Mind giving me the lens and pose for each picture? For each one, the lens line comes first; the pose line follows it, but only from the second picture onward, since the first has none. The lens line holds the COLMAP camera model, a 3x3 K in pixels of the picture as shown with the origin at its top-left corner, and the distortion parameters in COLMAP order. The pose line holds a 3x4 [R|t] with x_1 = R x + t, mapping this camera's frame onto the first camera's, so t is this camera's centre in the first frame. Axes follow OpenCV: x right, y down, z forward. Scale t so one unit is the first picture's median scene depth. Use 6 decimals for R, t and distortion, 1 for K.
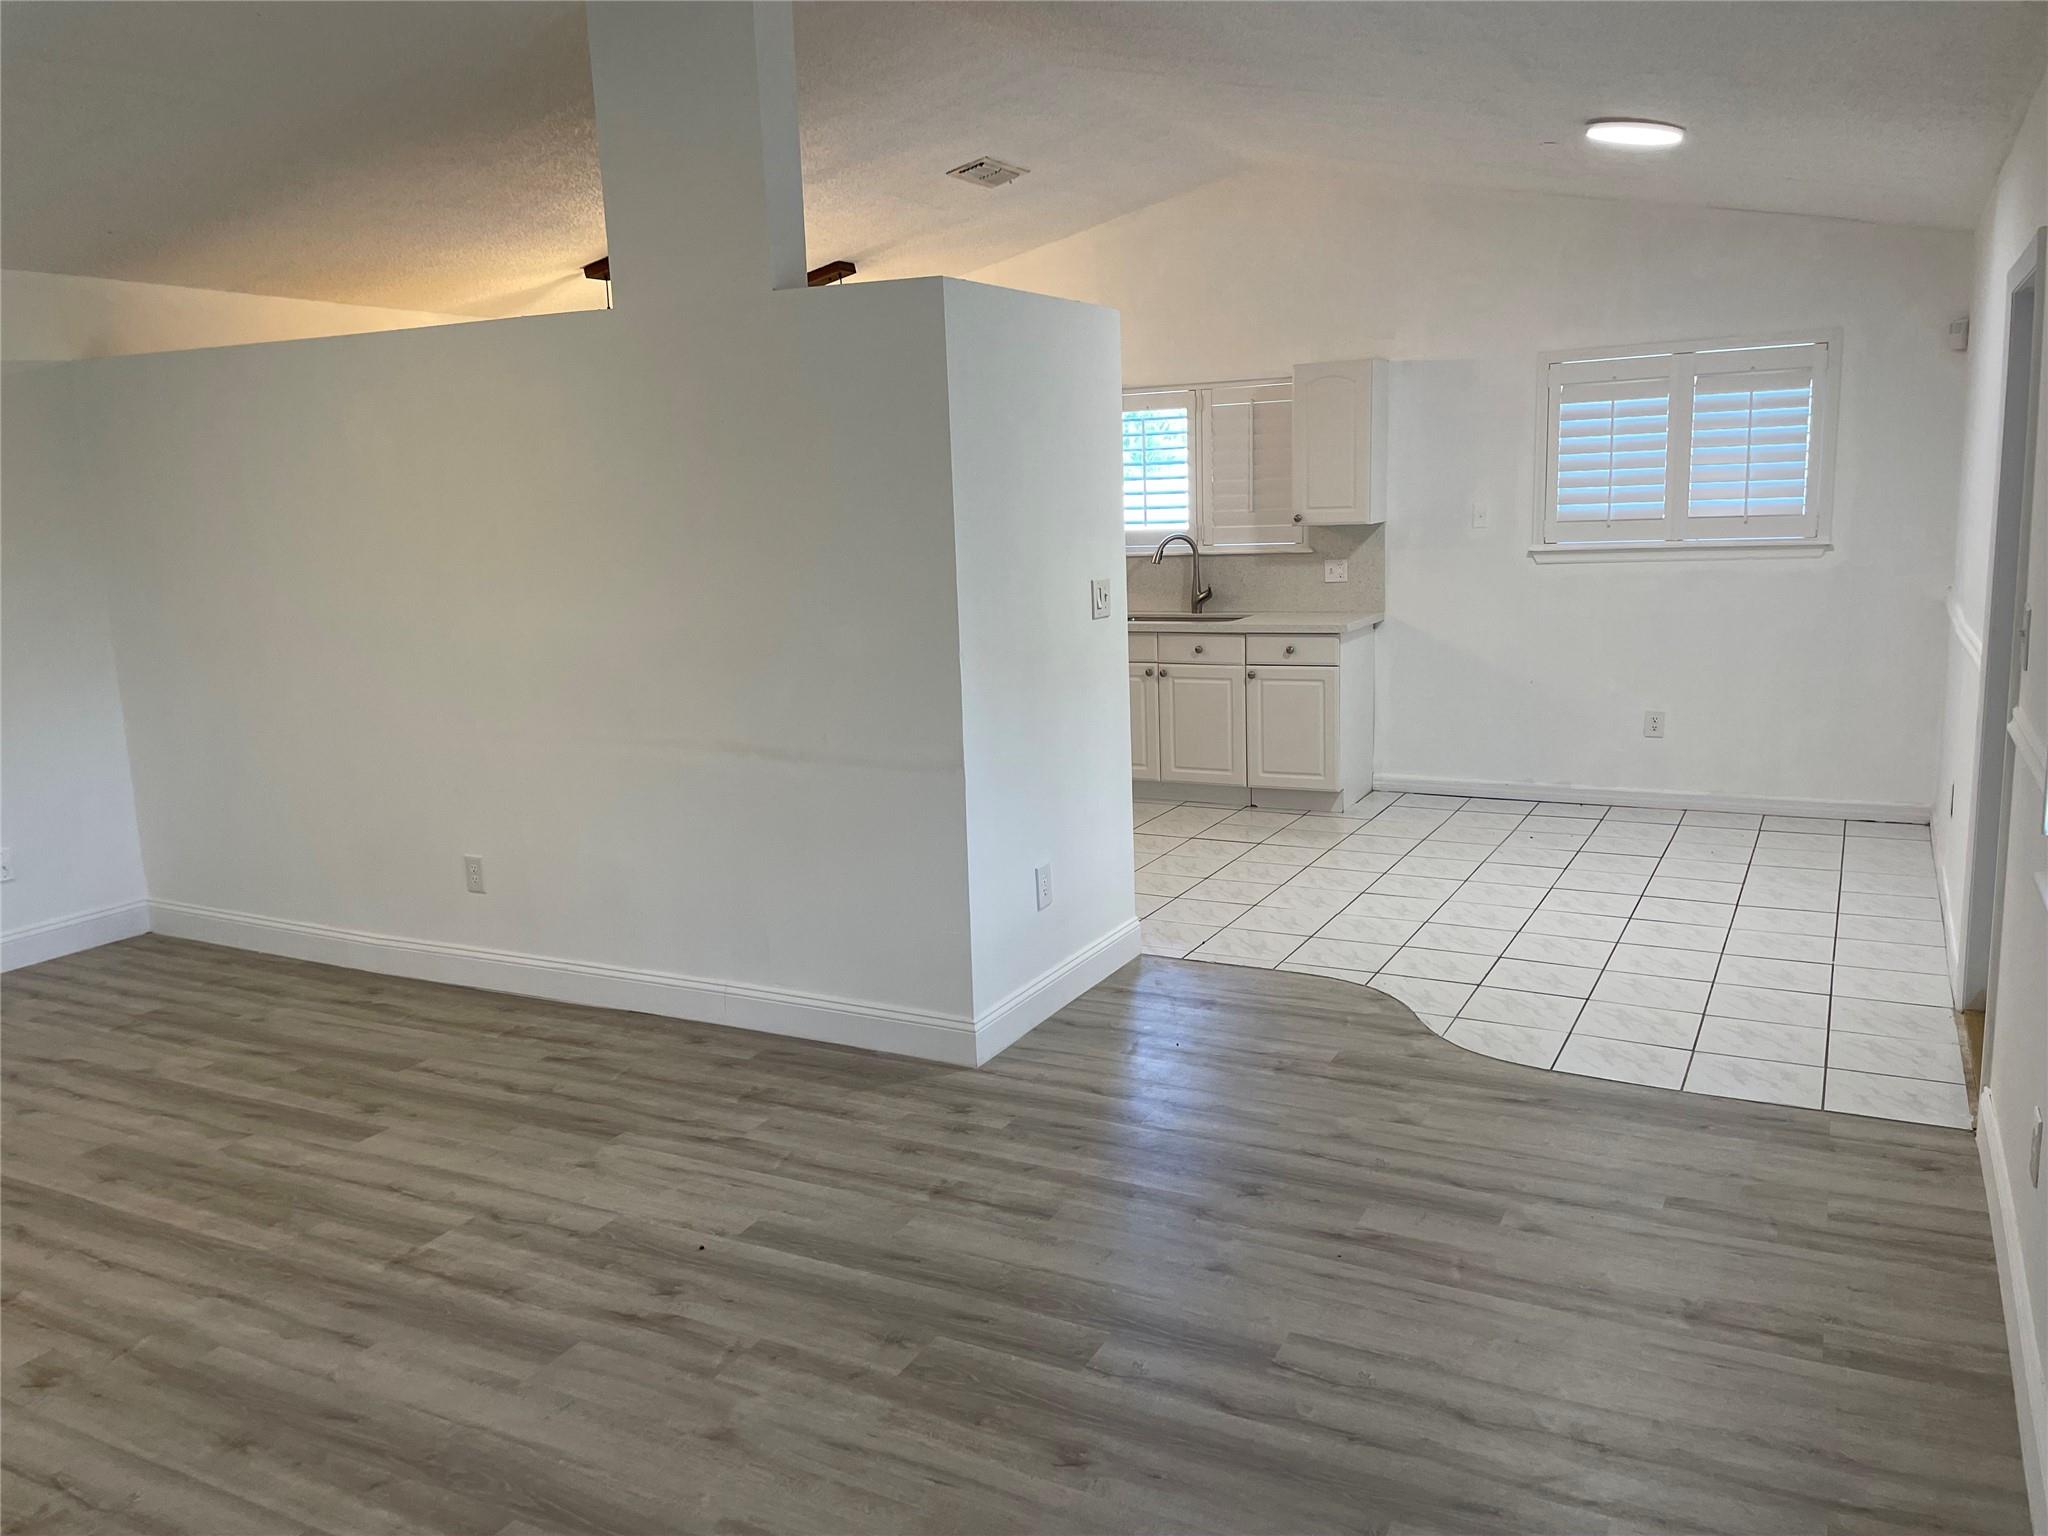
lens RADIAL K [[1548.3, 0, 1021.0], [0, 1548.3, 771.4], [0, 0, 1]] dist [0.095165, -0.121032]
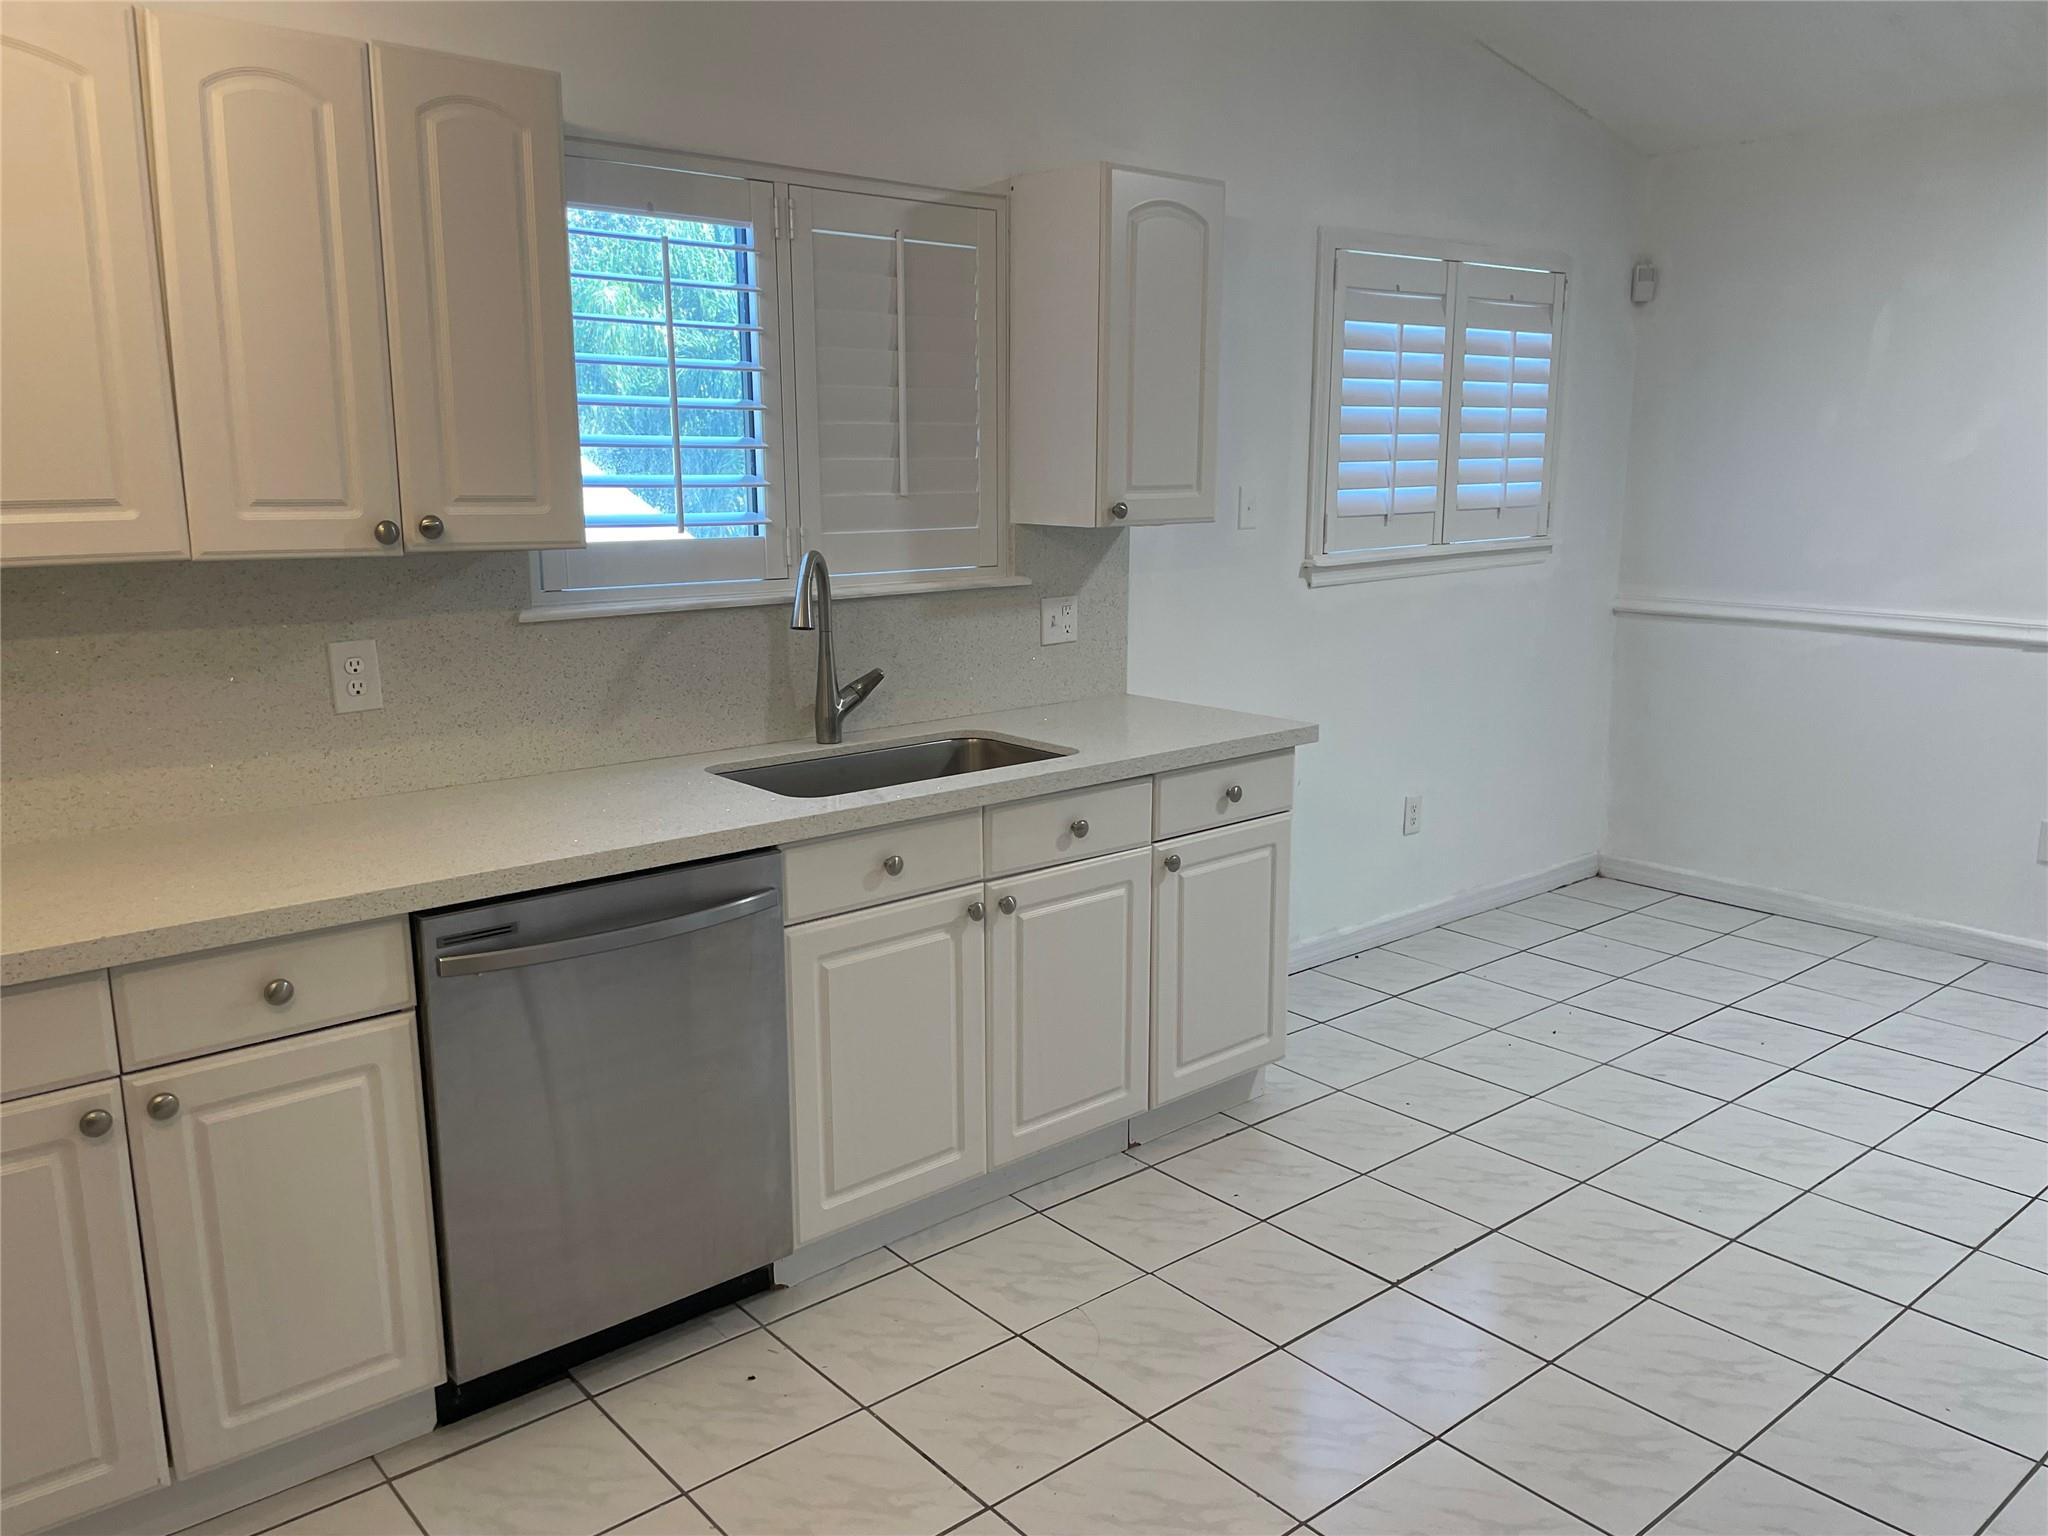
lens RADIAL K [[1548.3, 0, 1040.5], [0, 1548.3, 781.0], [0, 0, 1]] dist [0.095165, -0.121032]
pose [[0.363432, -0.156235, 0.918427, -0.268817], [0.161582, 0.981467, 0.103019, -0.137701], [-0.917501, 0.110961, 0.381941, 0.870941]]
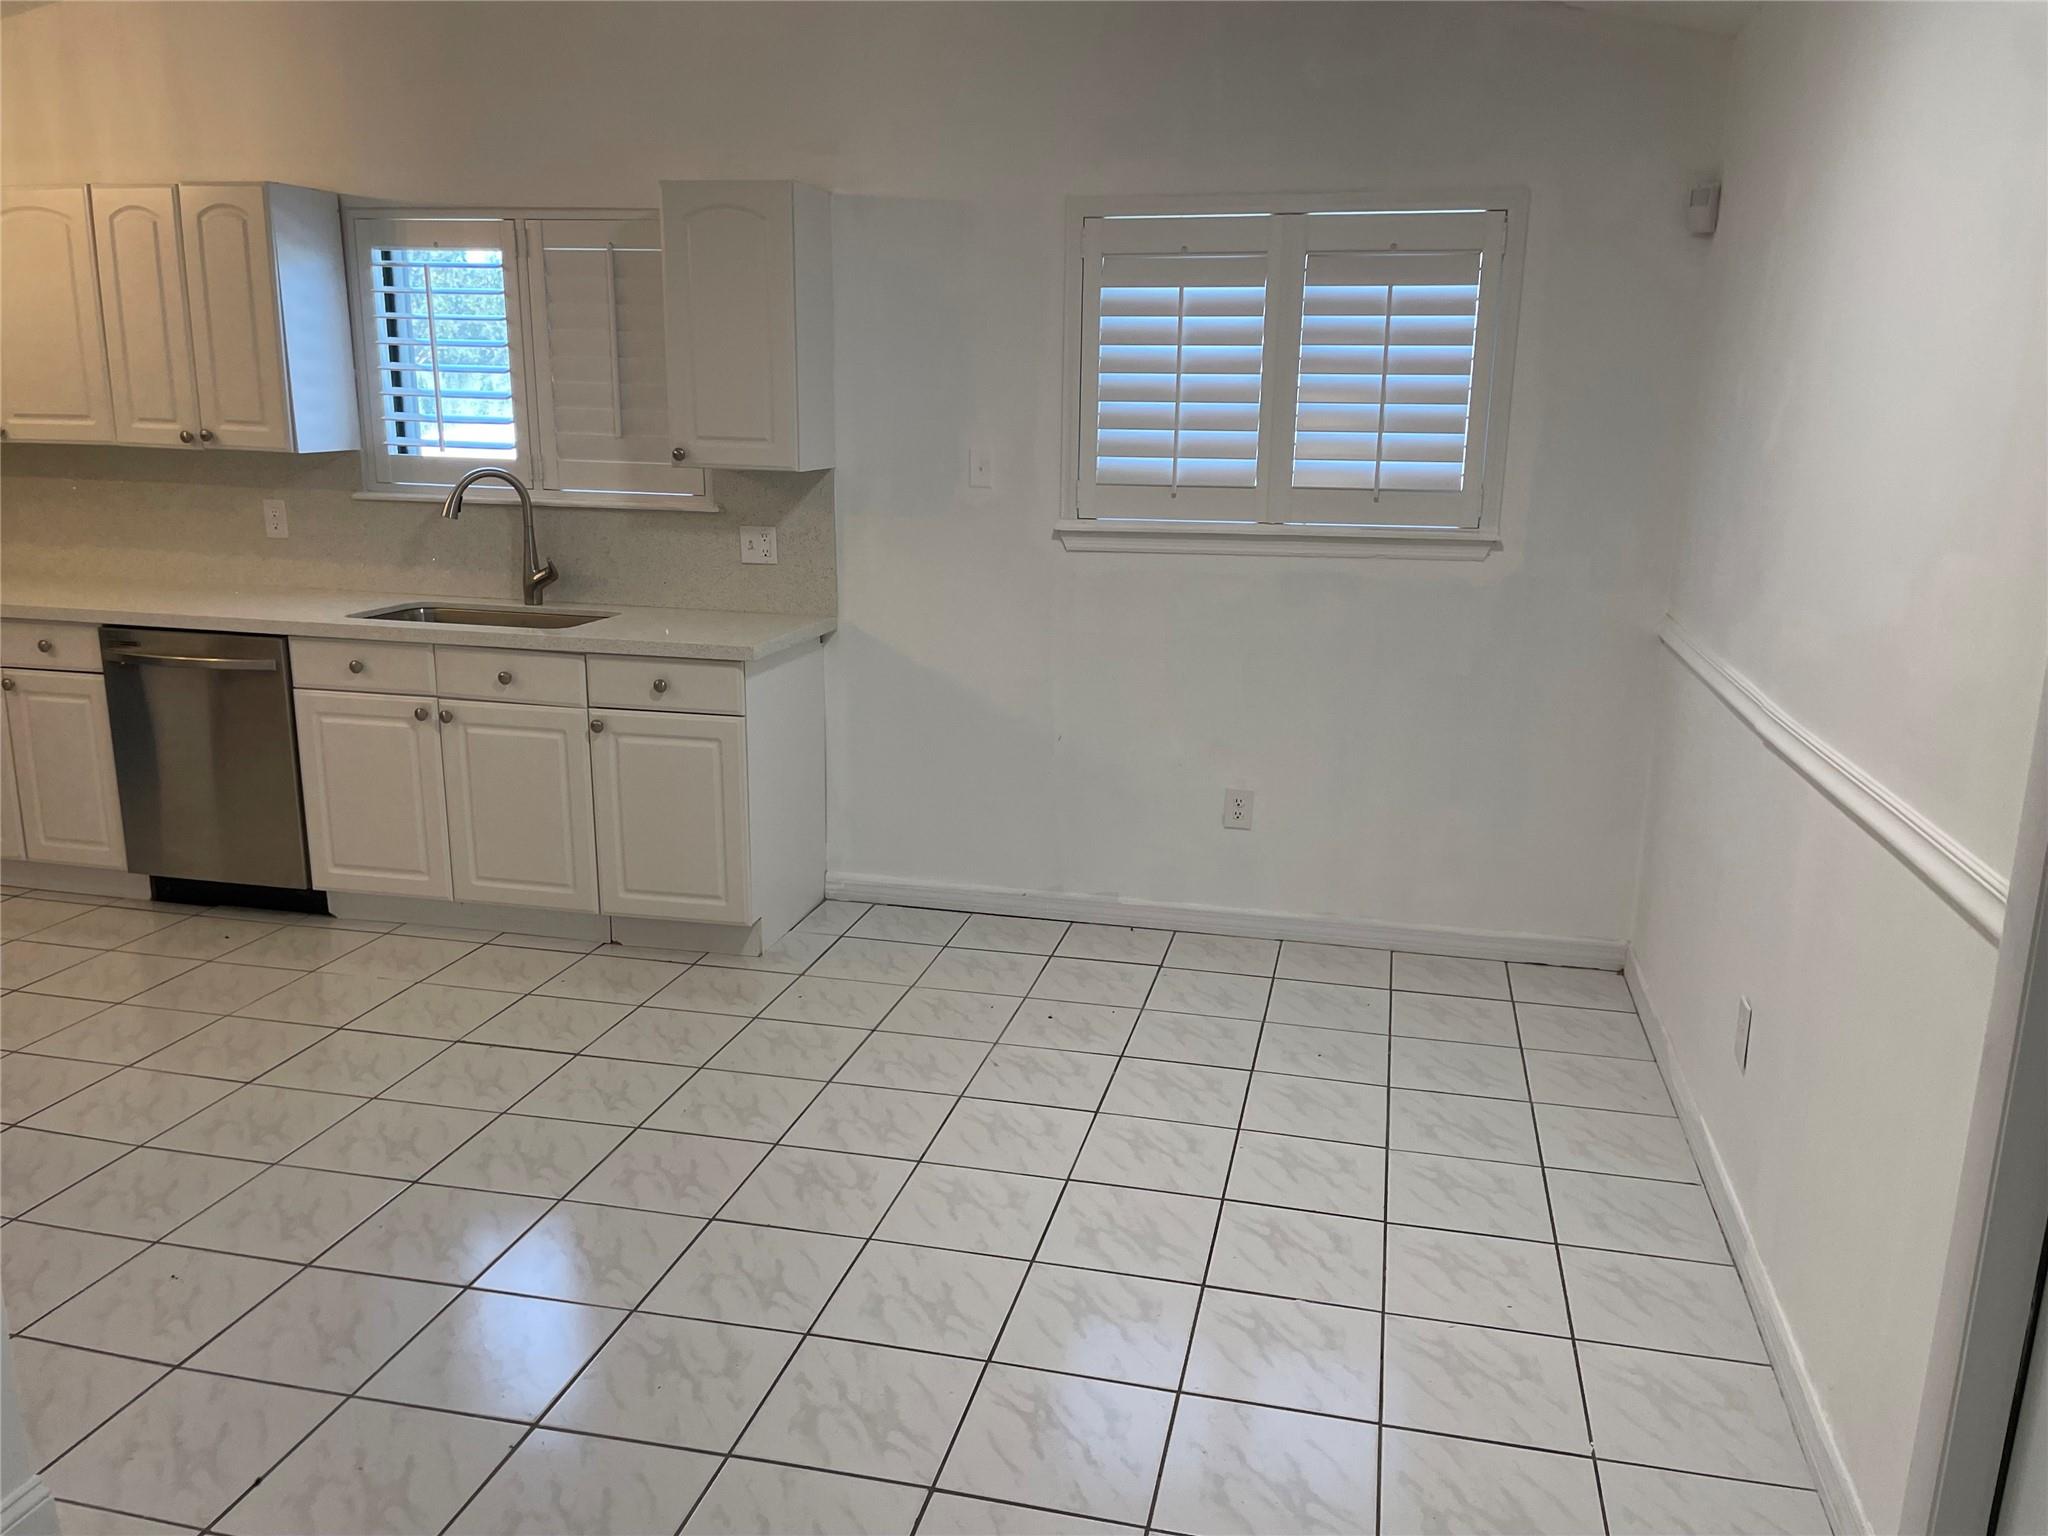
lens RADIAL K [[1548.3, 0, 1055.9], [0, 1548.3, 783.7], [0, 0, 1]] dist [0.095165, -0.121032]
pose [[0.962070, -0.011615, 0.272557, 0.155550], [-0.003436, 0.998498, 0.054678, -0.073501], [-0.272782, -0.053540, 0.960585, 0.402159]]
